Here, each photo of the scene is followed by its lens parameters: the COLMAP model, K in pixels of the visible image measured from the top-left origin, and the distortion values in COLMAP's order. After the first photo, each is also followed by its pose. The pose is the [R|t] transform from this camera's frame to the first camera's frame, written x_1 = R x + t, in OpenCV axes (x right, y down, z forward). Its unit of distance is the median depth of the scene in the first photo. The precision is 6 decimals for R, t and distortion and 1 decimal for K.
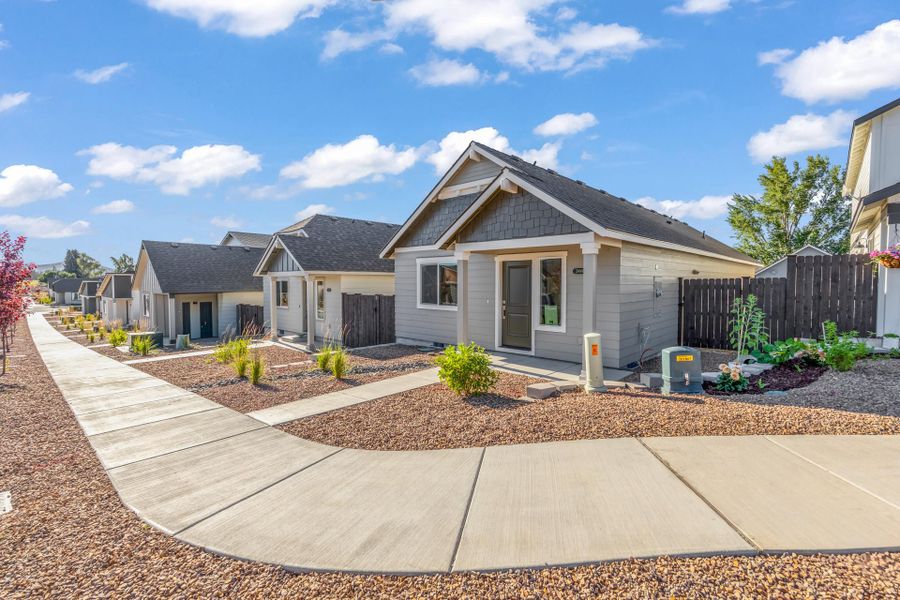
lens RADIAL K [[408.1, 0, 452.9], [0, 408.1, 294.8], [0, 0, 1]] dist [0.000748, 0.000071]
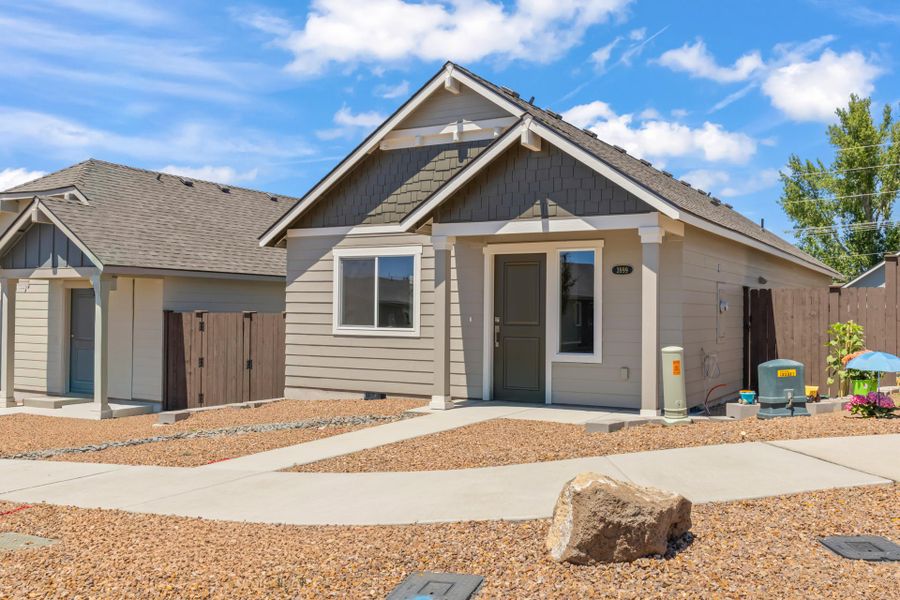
lens RADIAL K [[845.9, 0, 450.0], [0, 845.9, 300.0], [0, 0, 1]] dist [0.004123, 0.000996]
pose [[0.974513, 0.011781, 0.224021, -0.250490], [-0.001829, 0.999004, -0.044583, 0.048442], [-0.224323, 0.043037, 0.973564, -0.258883]]
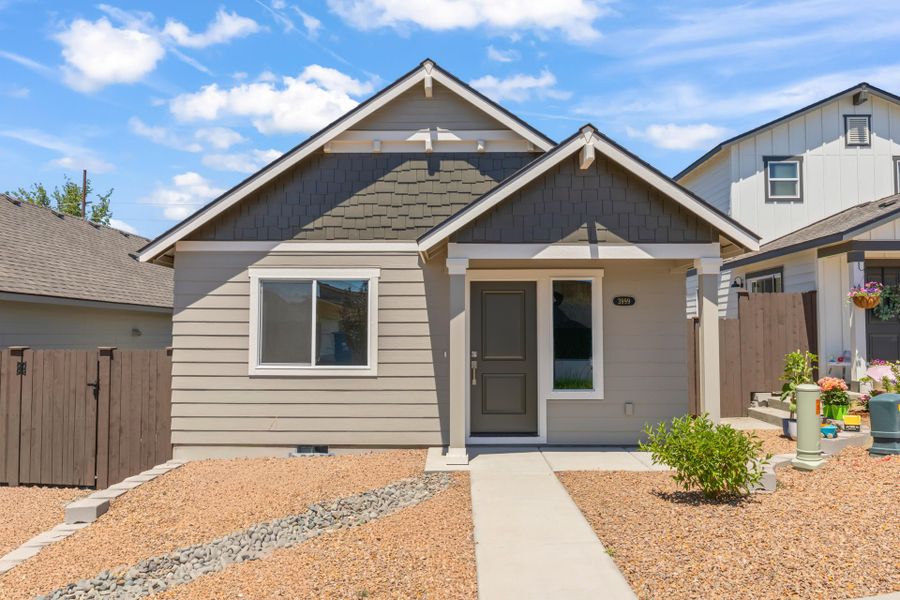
lens RADIAL K [[753.7, 0, 450.0], [0, 753.7, 300.0], [0, 0, 1]] dist [0.003670, 0.000359]
pose [[0.746581, 0.032632, 0.664494, -0.624097], [0.019483, 0.997296, -0.070864, 0.017165], [-0.665009, 0.065852, 0.743926, 0.270396]]
